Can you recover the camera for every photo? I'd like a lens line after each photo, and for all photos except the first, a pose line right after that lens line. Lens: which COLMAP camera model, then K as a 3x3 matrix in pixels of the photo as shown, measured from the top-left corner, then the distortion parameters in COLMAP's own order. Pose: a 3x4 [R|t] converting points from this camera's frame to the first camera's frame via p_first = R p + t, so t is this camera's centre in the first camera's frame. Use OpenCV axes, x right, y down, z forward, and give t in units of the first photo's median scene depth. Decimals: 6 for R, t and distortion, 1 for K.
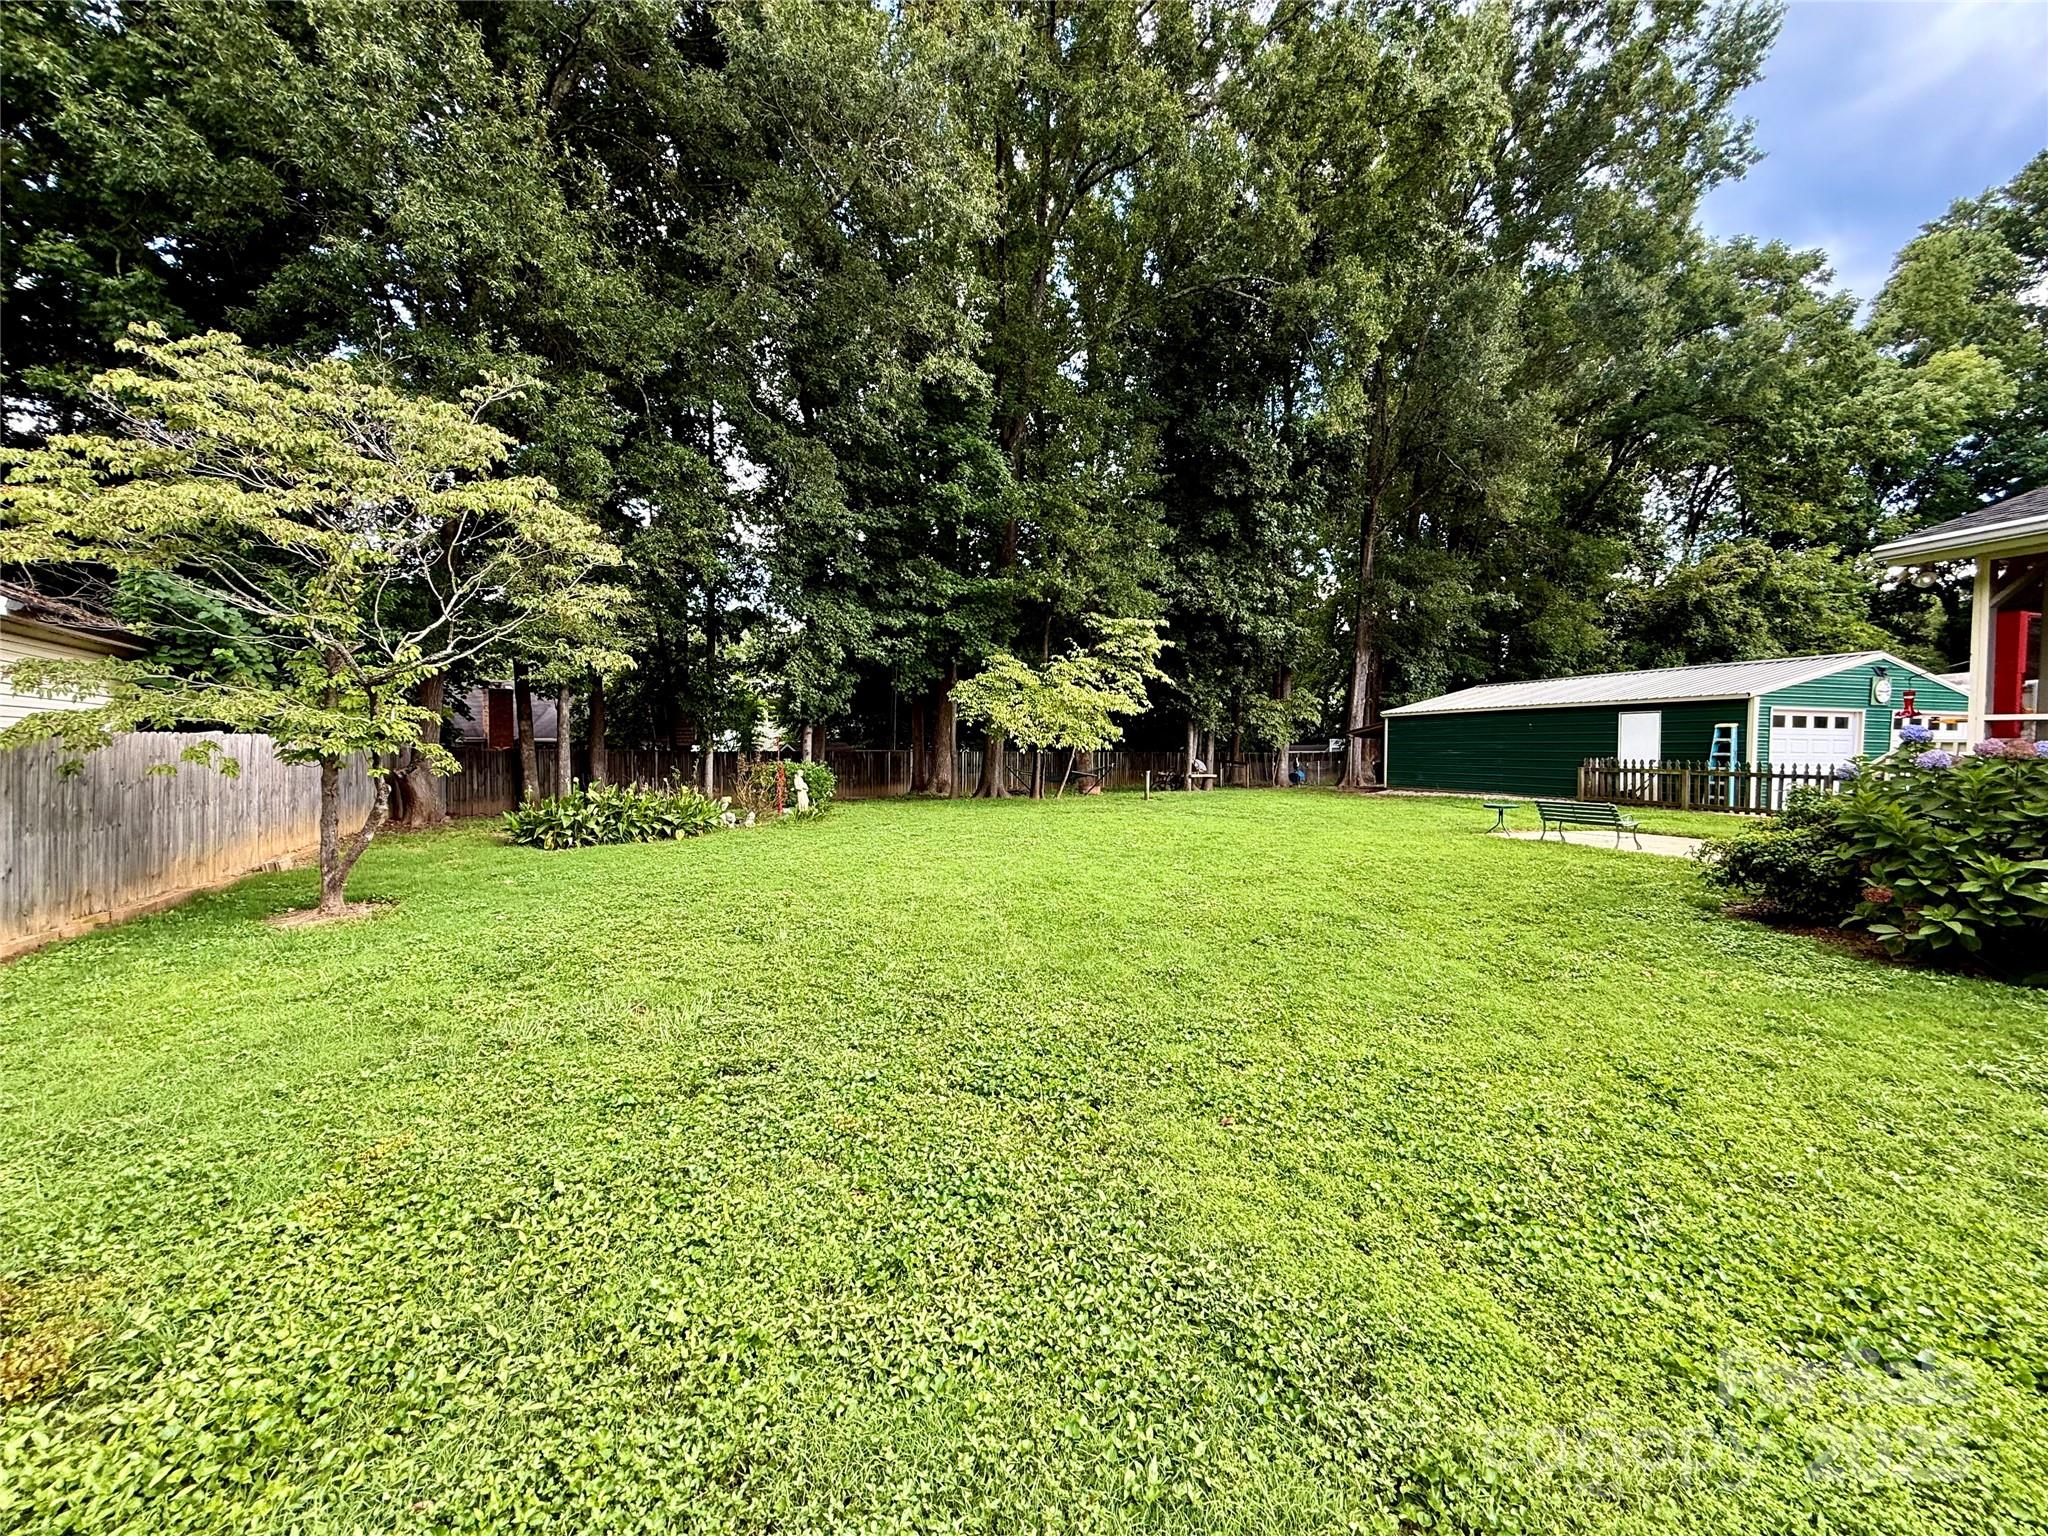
lens RADIAL K [[795.0, 0, 1024.0], [0, 795.0, 768.0], [0, 0, 1]] dist [-0.000730, -0.000498]
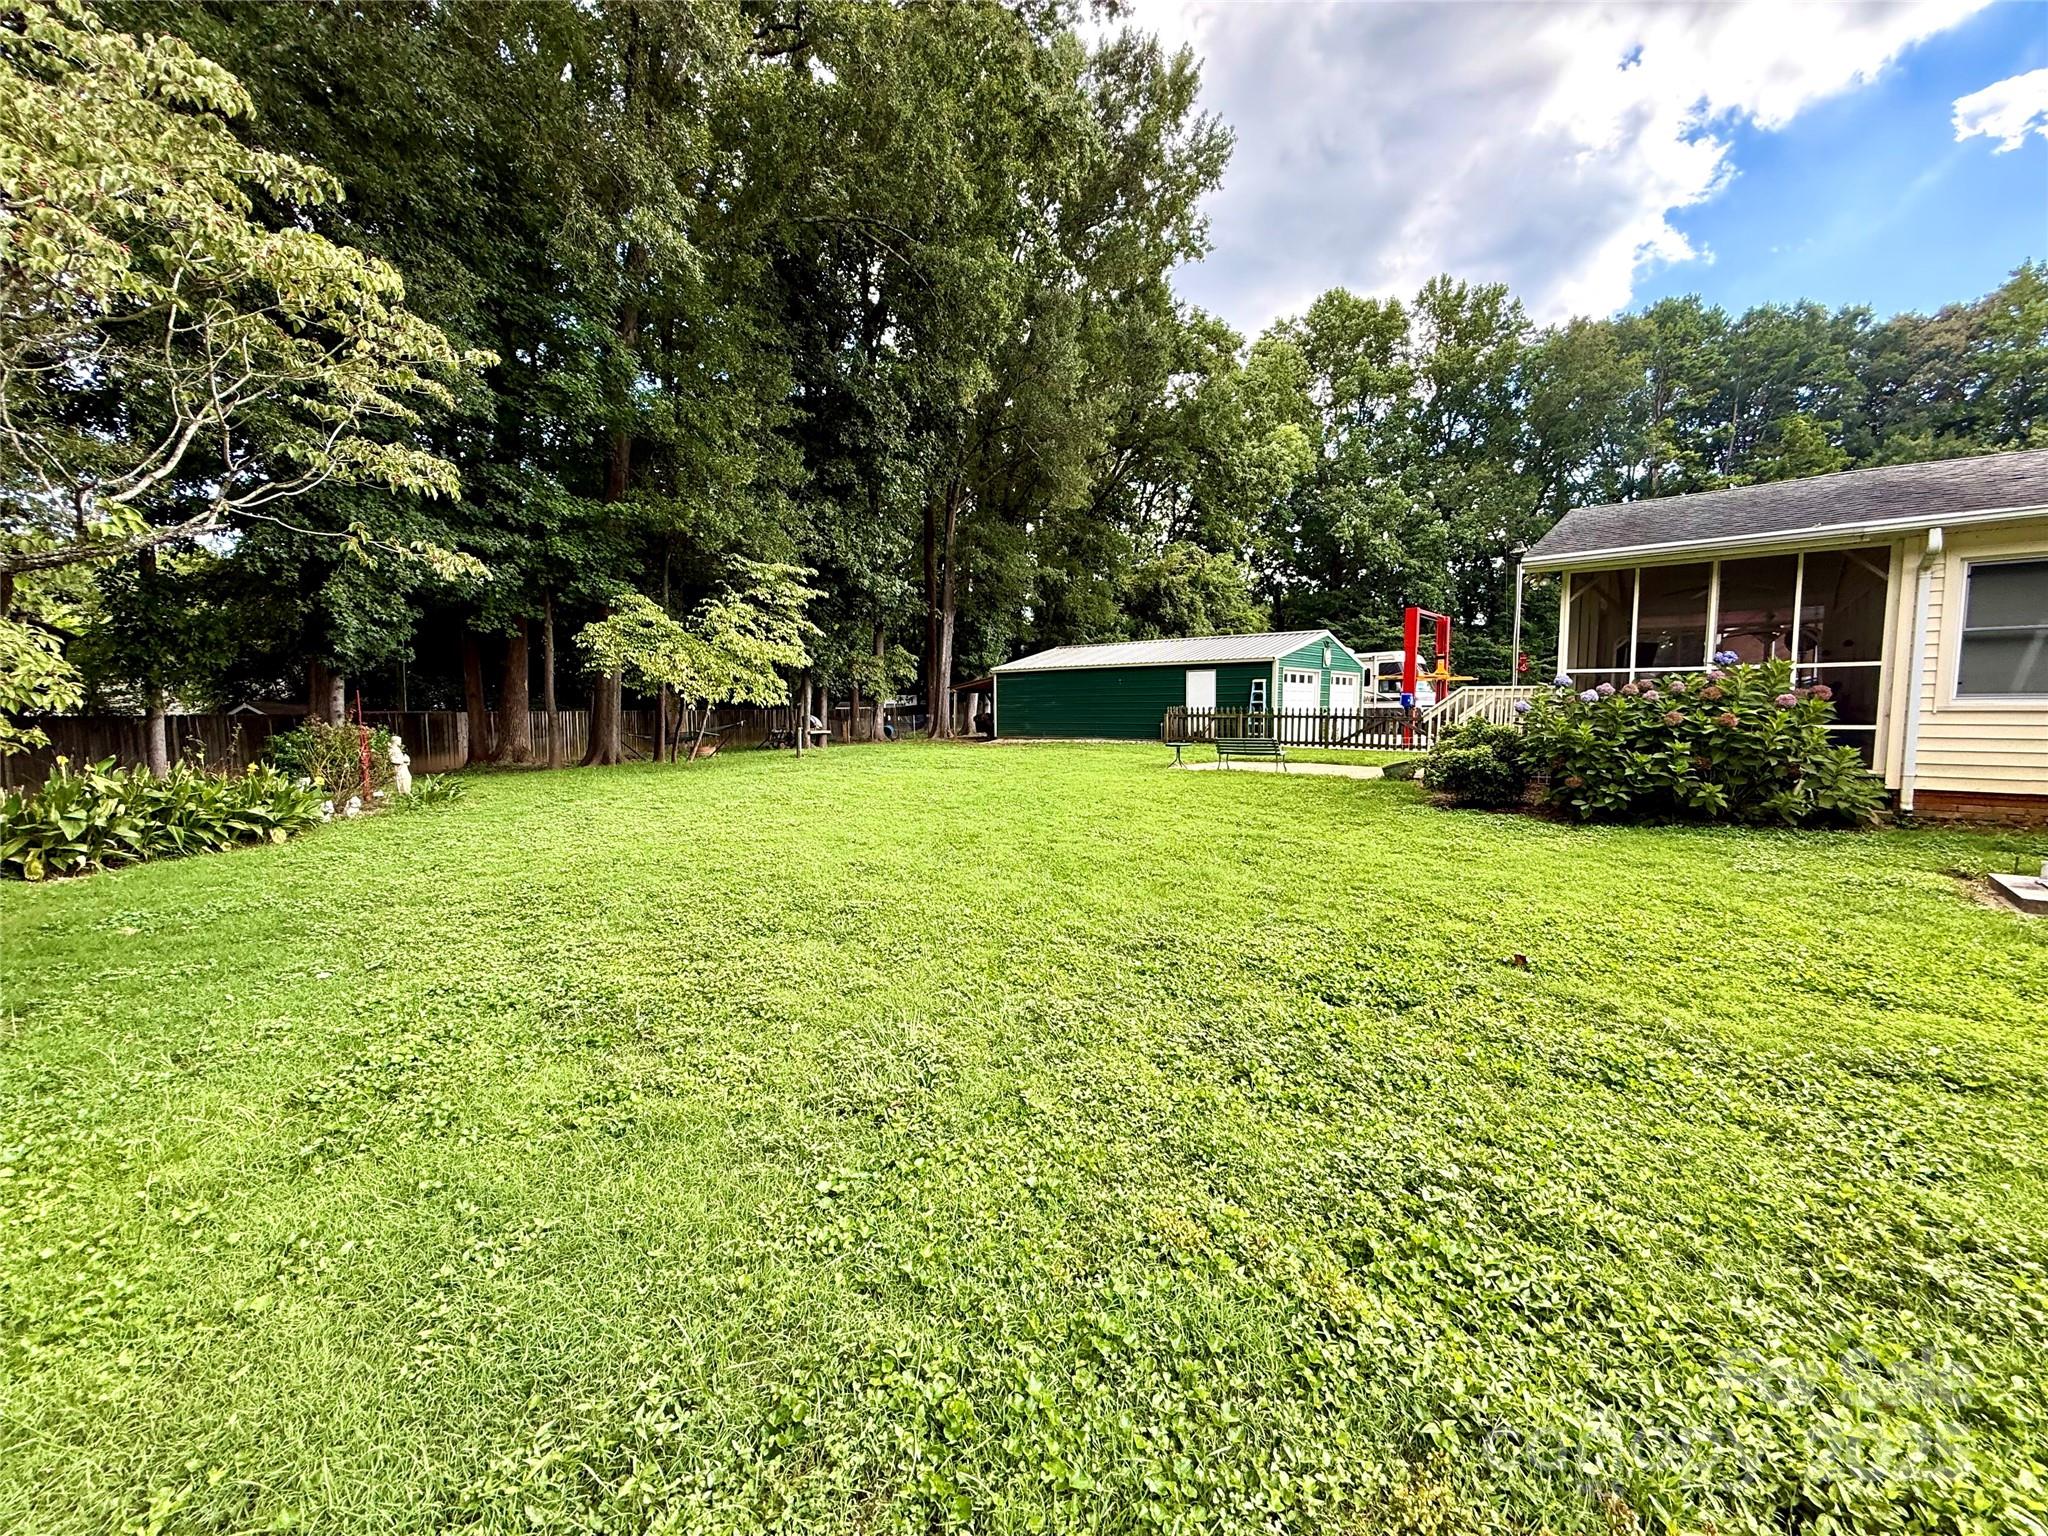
lens RADIAL K [[795.0, 0, 1024.0], [0, 795.0, 768.0], [0, 0, 1]] dist [-0.000730, -0.000498]
pose [[0.837414, -0.055165, 0.543778, -0.146754], [0.026372, 0.997813, 0.060612, 0.001792], [-0.545932, -0.036417, 0.837038, 0.054717]]
